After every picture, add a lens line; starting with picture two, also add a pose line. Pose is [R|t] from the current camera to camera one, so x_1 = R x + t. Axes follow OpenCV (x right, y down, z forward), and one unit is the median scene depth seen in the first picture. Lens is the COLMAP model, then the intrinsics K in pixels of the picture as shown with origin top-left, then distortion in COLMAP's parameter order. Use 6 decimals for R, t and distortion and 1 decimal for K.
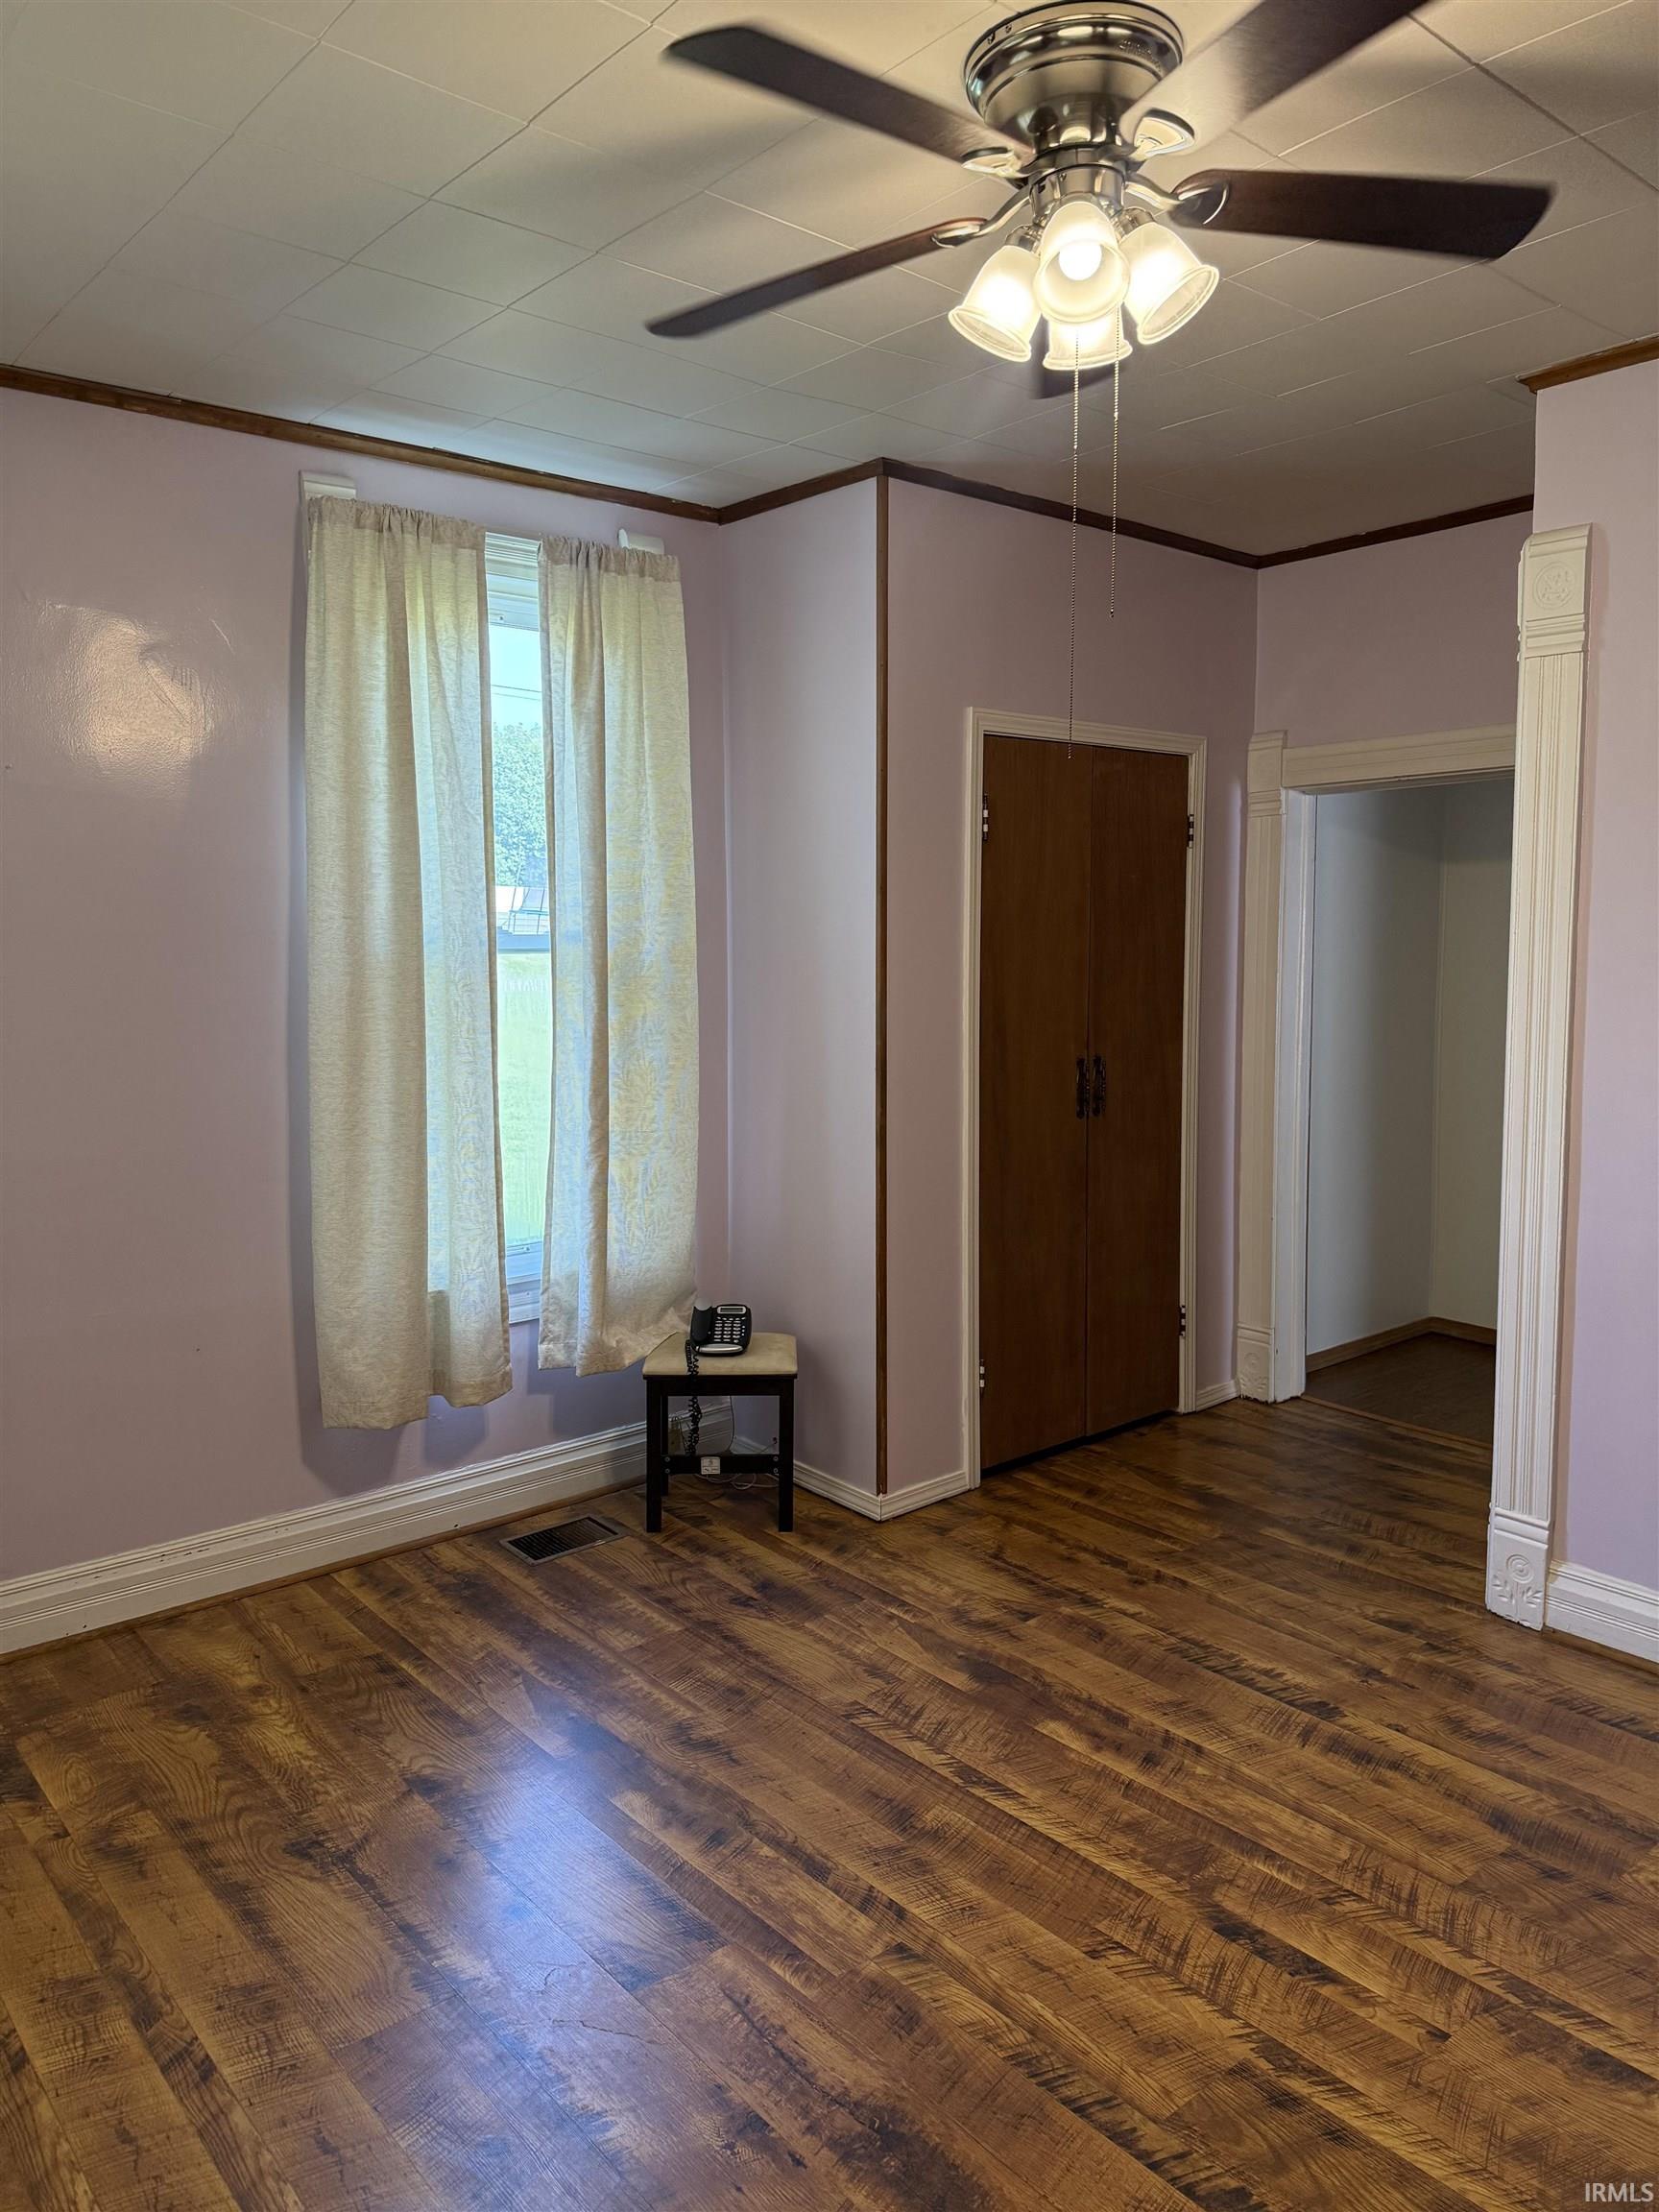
lens RADIAL K [[1559.9, 0, 831.5], [0, 1559.9, 1094.0], [0, 0, 1]] dist [-0.008708, -0.005036]
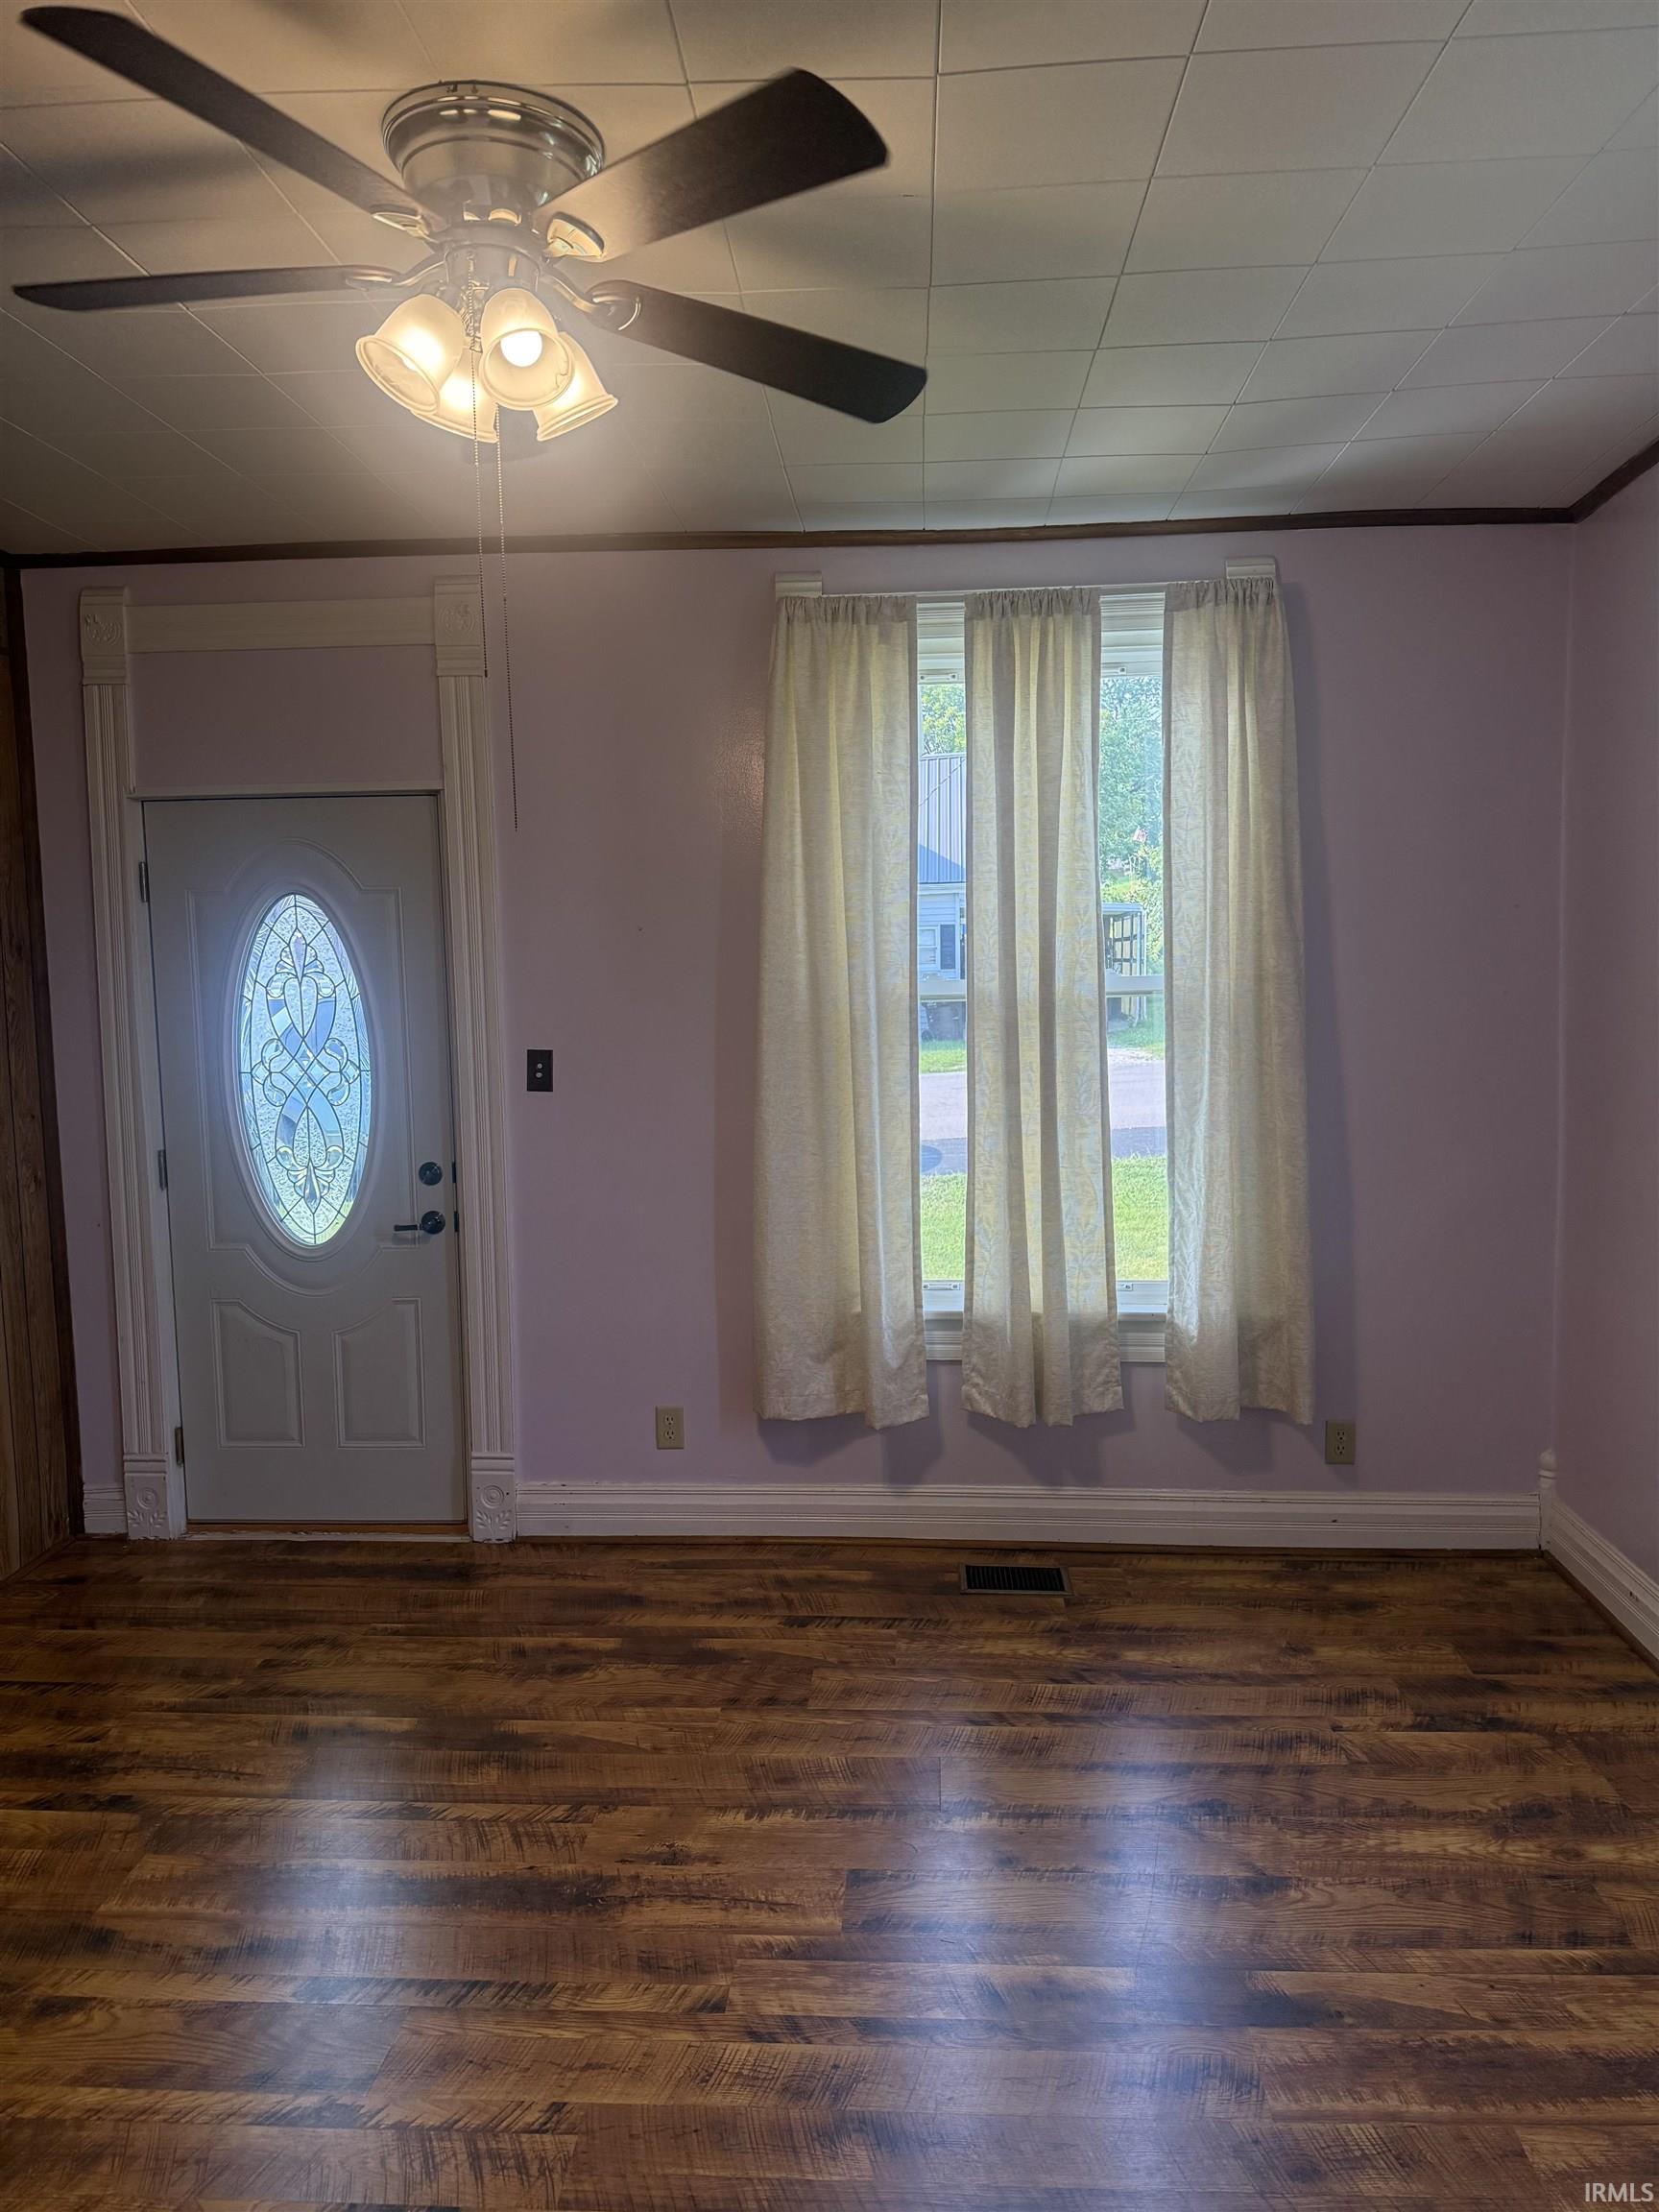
lens RADIAL K [[1559.9, 0, 831.9], [0, 1559.9, 1110.4], [0, 0, 1]] dist [-0.008708, -0.005036]
pose [[-0.692518, 0.088907, -0.715901, 0.671914], [-0.055611, 0.982844, 0.175853, -0.203342], [0.719254, 0.161594, -0.675694, 1.666574]]
